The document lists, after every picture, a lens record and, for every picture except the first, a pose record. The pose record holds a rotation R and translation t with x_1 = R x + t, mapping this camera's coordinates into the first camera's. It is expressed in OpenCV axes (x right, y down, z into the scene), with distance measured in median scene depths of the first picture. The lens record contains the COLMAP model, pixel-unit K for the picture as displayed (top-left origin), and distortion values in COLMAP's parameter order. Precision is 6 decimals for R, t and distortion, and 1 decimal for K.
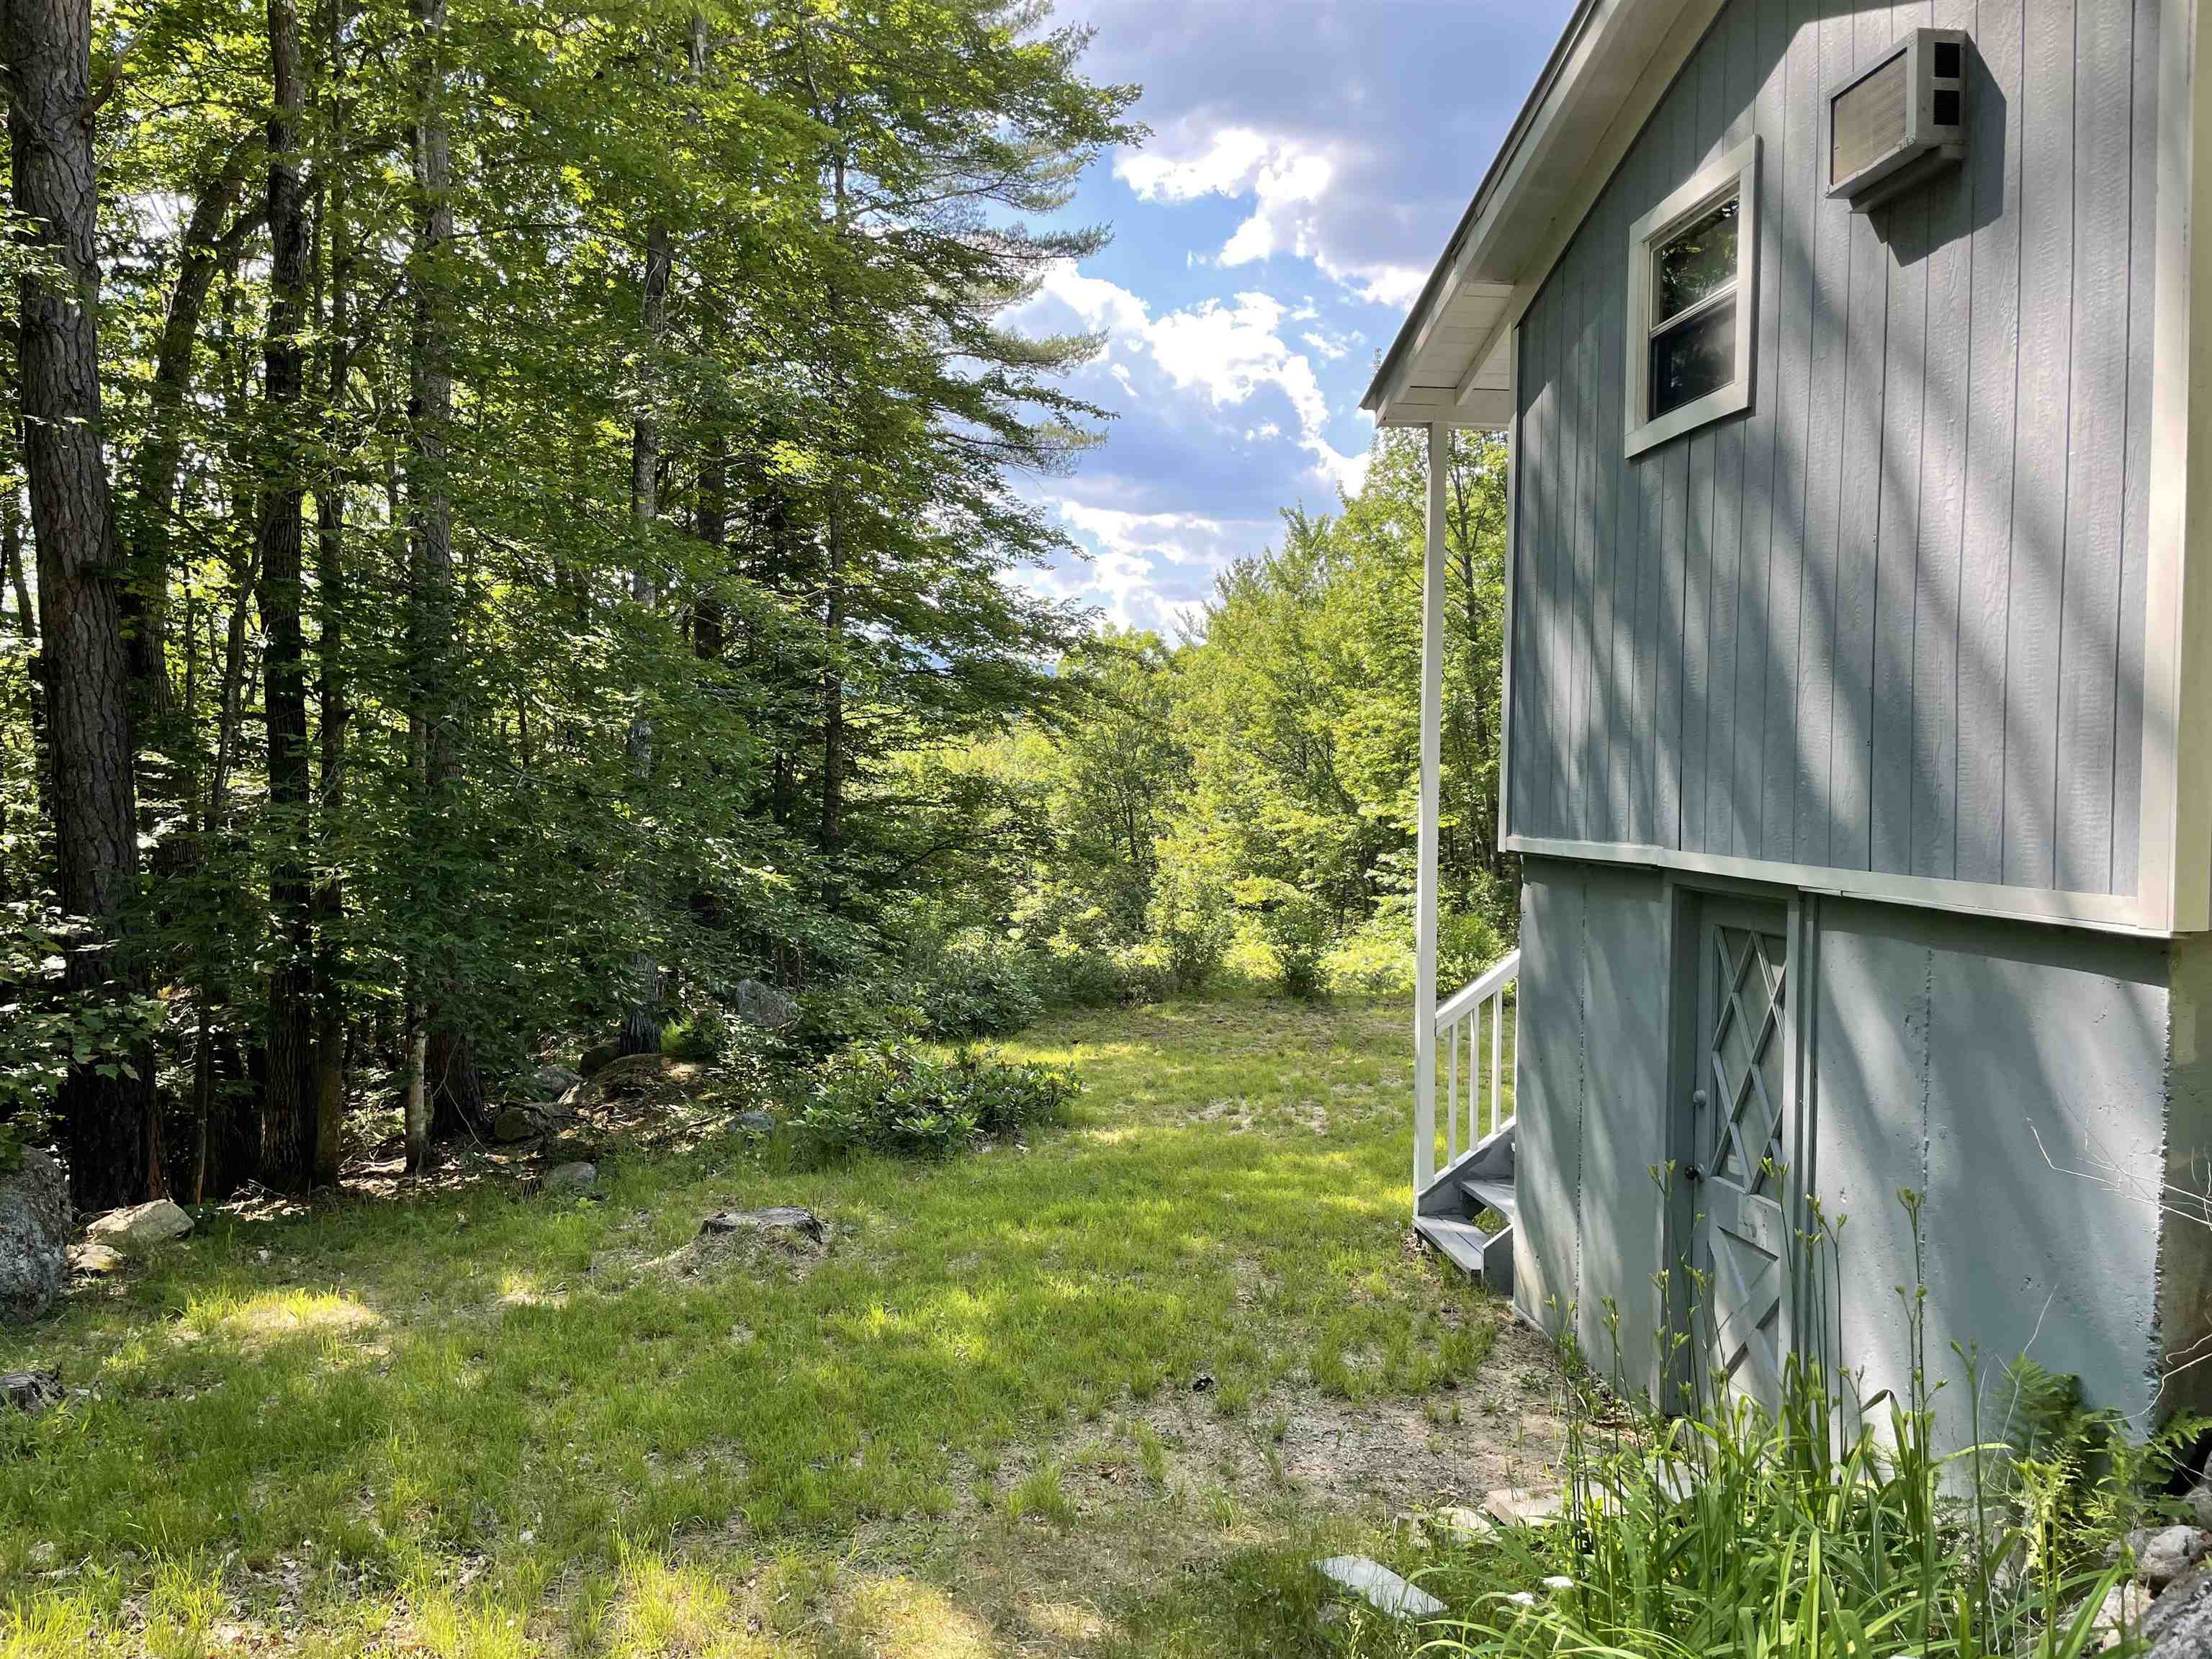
lens RADIAL K [[1674.5, 0, 1106.0], [0, 1674.5, 829.5], [0, 0, 1]] dist [0.090385, -0.119806]
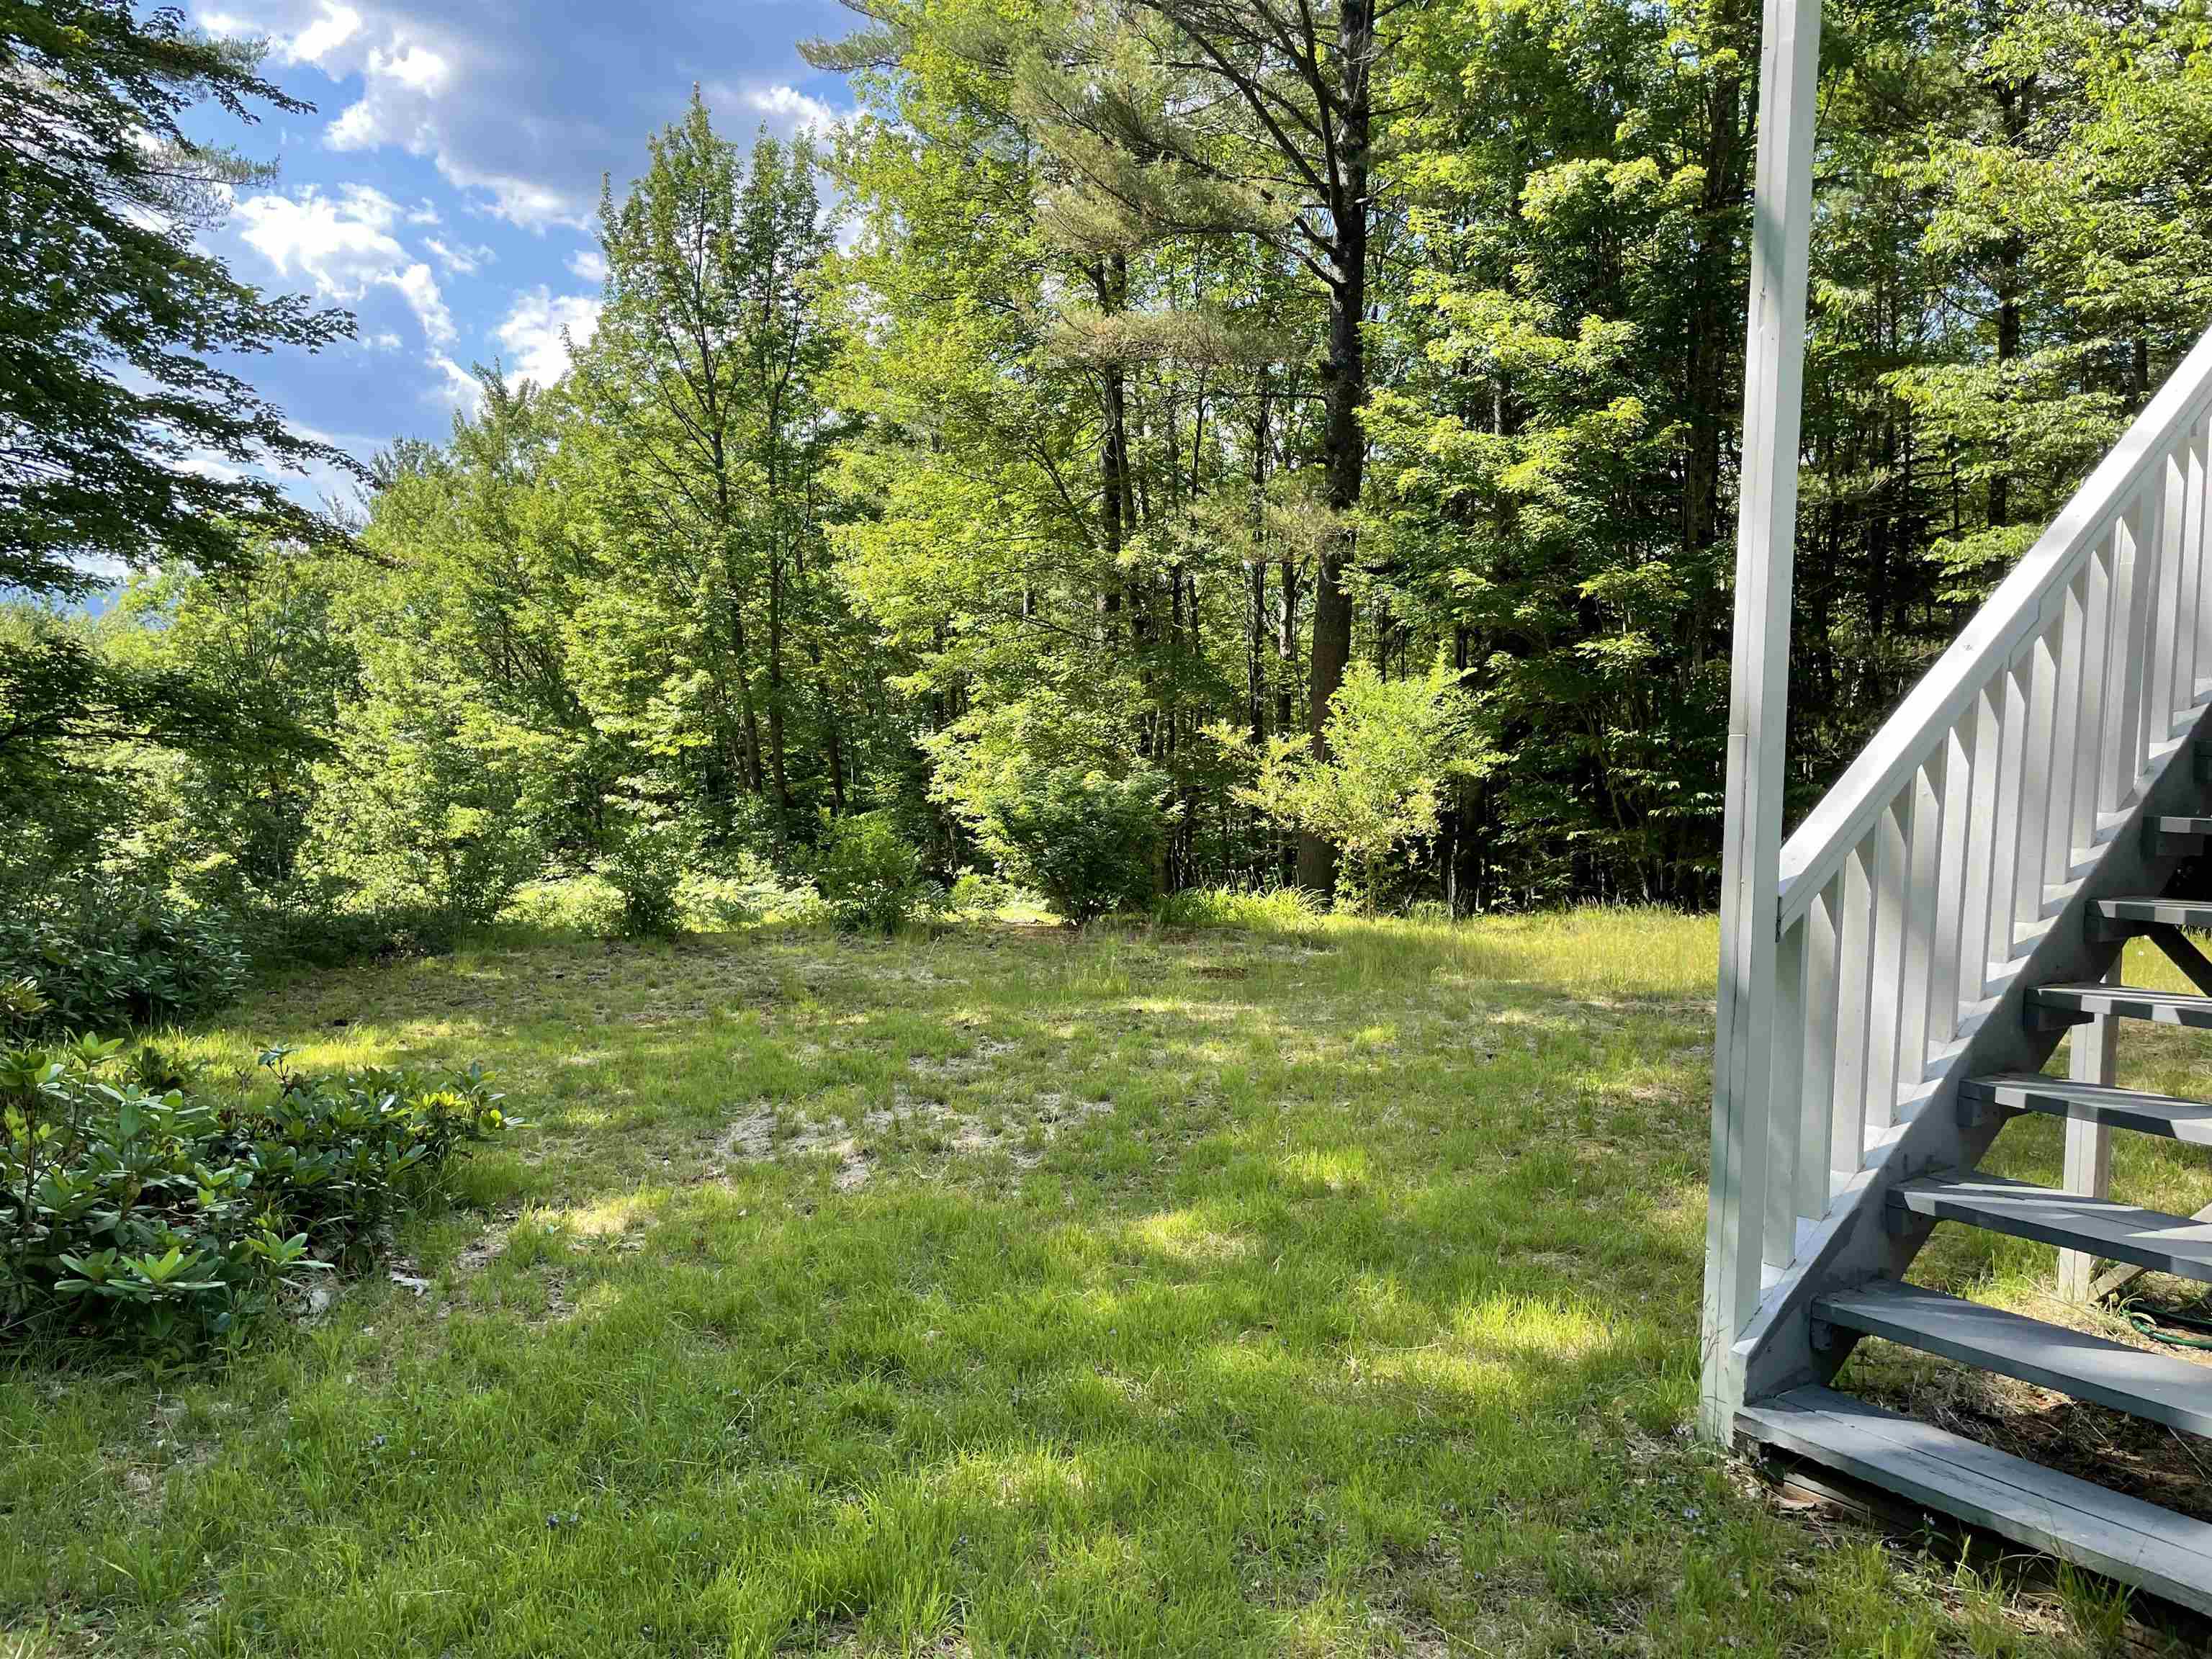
lens RADIAL K [[1675.6, 0, 1039.0], [0, 1675.6, 834.1], [0, 0, 1]] dist [0.059761, -0.002209]
pose [[0.894787, -0.012329, 0.446323, -0.025965], [-0.002011, 0.999497, 0.031640, 0.015859], [-0.446489, -0.029208, 0.894312, 0.139757]]
